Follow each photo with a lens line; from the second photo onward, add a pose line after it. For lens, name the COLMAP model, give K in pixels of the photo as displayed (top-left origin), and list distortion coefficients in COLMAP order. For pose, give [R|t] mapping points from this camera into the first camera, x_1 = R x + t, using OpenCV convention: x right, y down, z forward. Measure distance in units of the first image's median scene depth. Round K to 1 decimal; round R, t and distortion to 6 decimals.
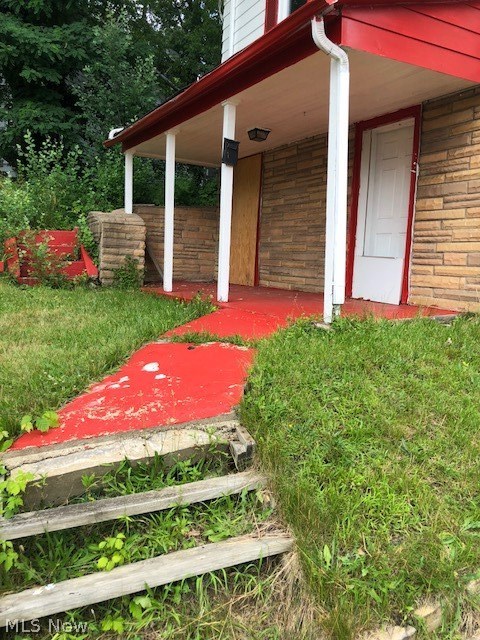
lens RADIAL K [[521.4, 0, 242.1], [0, 521.4, 319.4], [0, 0, 1]] dist [0.017244, -0.031296]
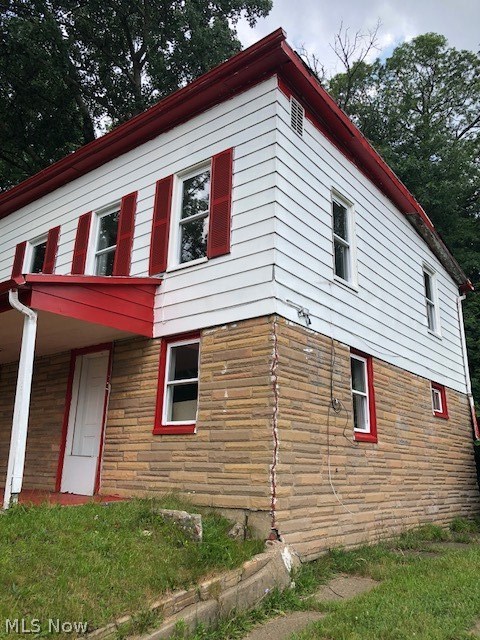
lens RADIAL K [[521.4, 0, 237.0], [0, 521.4, 315.6], [0, 0, 1]] dist [0.017244, -0.031296]
pose [[0.925824, 0.088821, 0.367369, 0.136539], [0.057012, 0.928053, -0.368058, 0.052929], [-0.373629, 0.361702, 0.854150, -0.338812]]
